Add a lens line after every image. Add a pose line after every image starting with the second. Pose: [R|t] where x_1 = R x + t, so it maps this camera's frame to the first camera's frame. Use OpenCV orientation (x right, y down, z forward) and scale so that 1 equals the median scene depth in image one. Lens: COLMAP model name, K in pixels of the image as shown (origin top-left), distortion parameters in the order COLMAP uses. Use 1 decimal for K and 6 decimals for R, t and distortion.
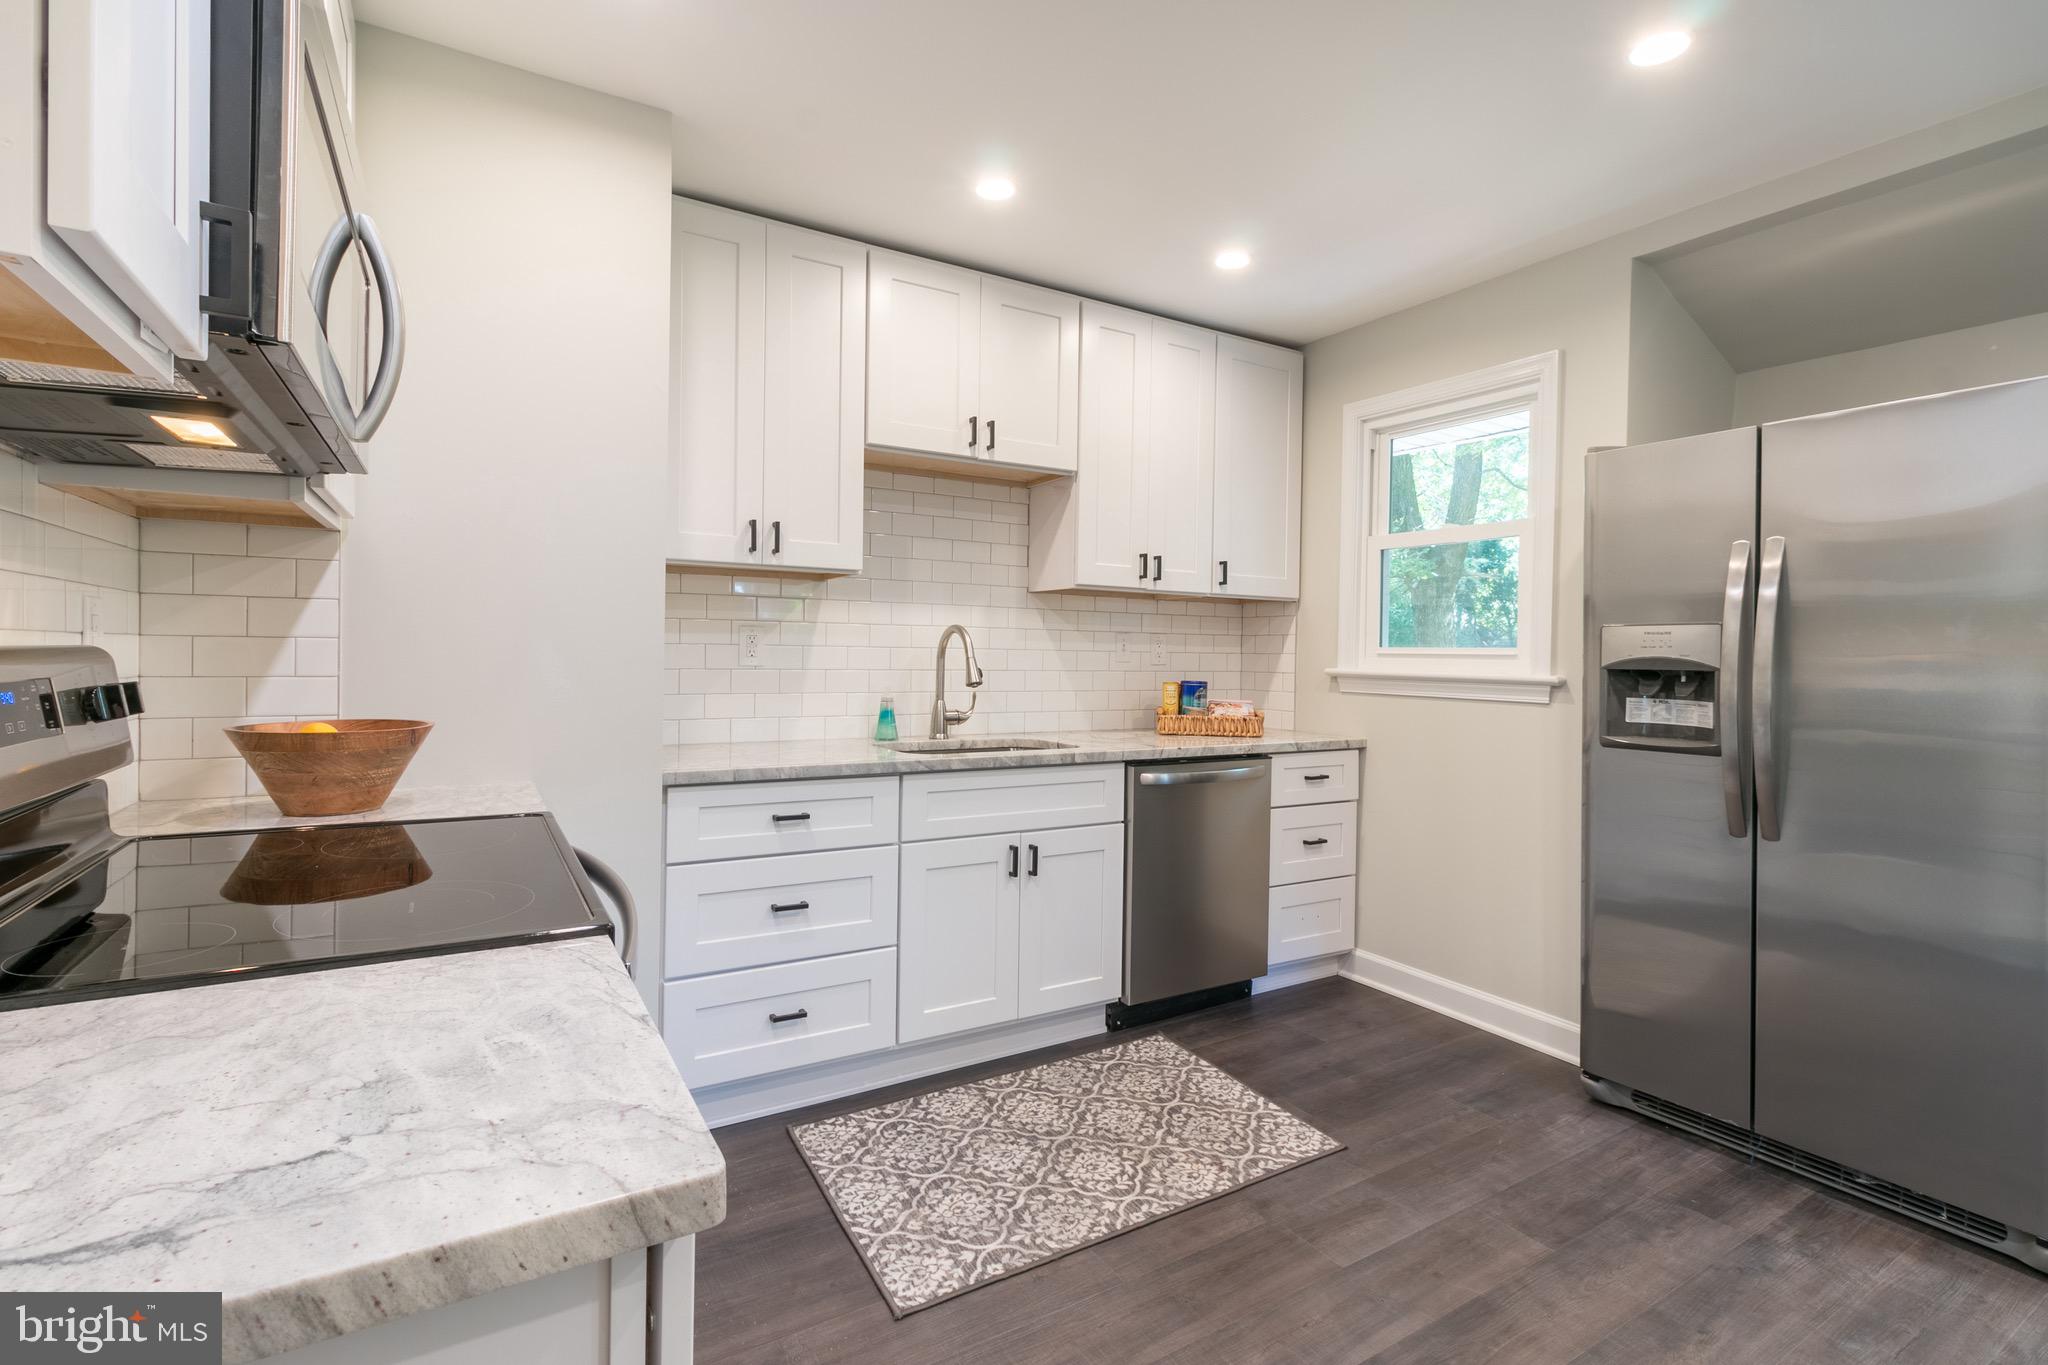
lens RADIAL K [[942.4, 0, 1011.9], [0, 942.4, 660.8], [0, 0, 1]] dist [0.006834, -0.001645]
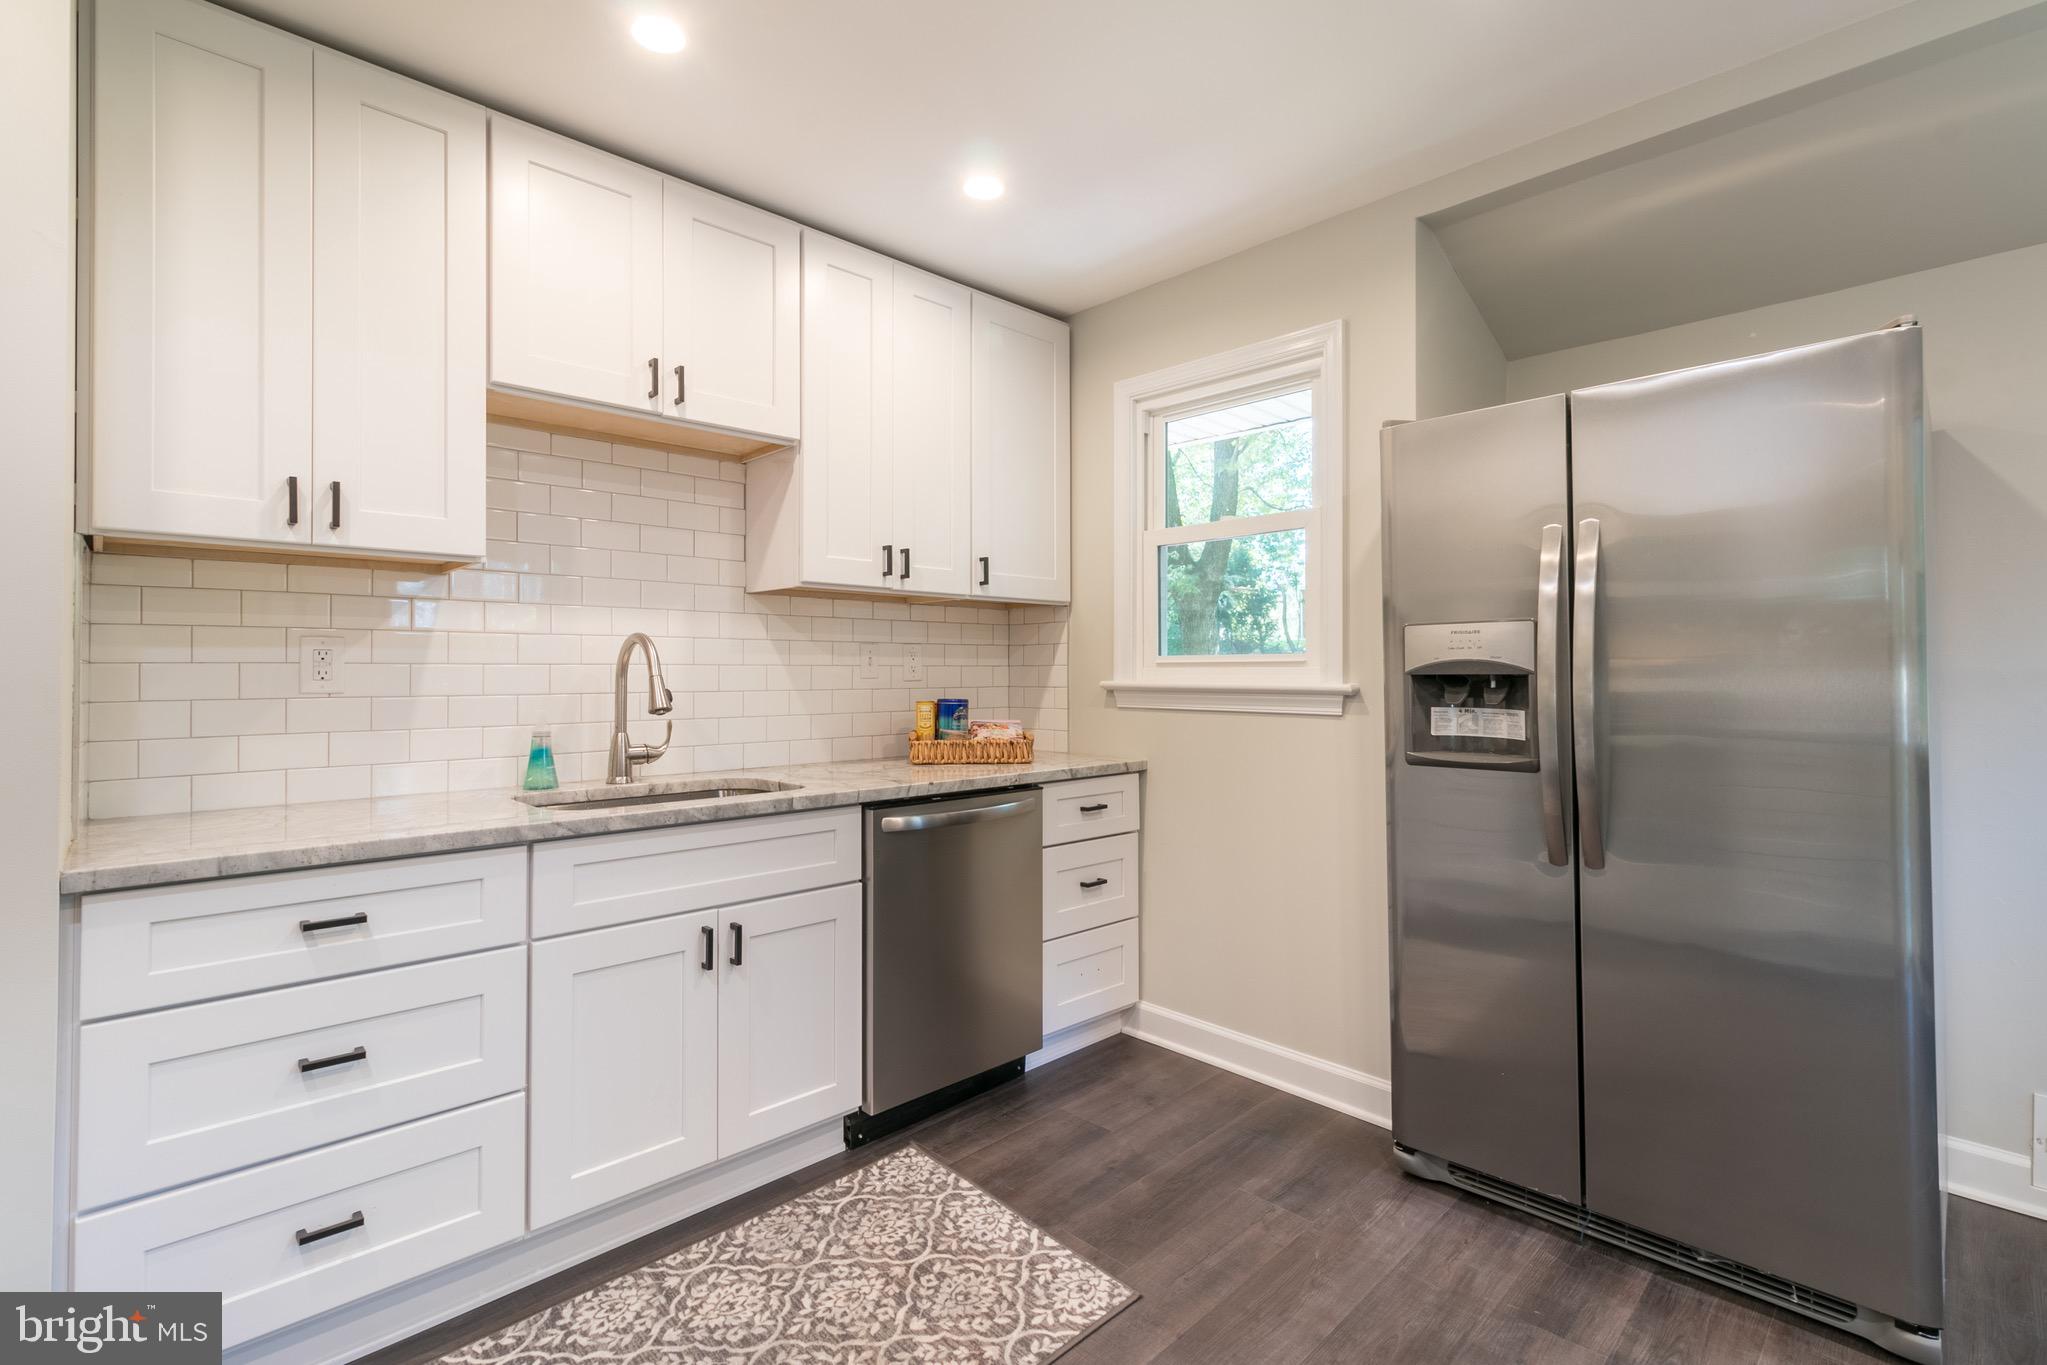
lens RADIAL K [[942.0, 0, 1008.4], [0, 942.0, 660.7], [0, 0, 1]] dist [0.006834, -0.001645]
pose [[0.974572, -0.014841, 0.223583, 0.075103], [0.019035, 0.999681, -0.016613, 0.003093], [-0.223265, 0.020446, 0.974543, 0.233969]]
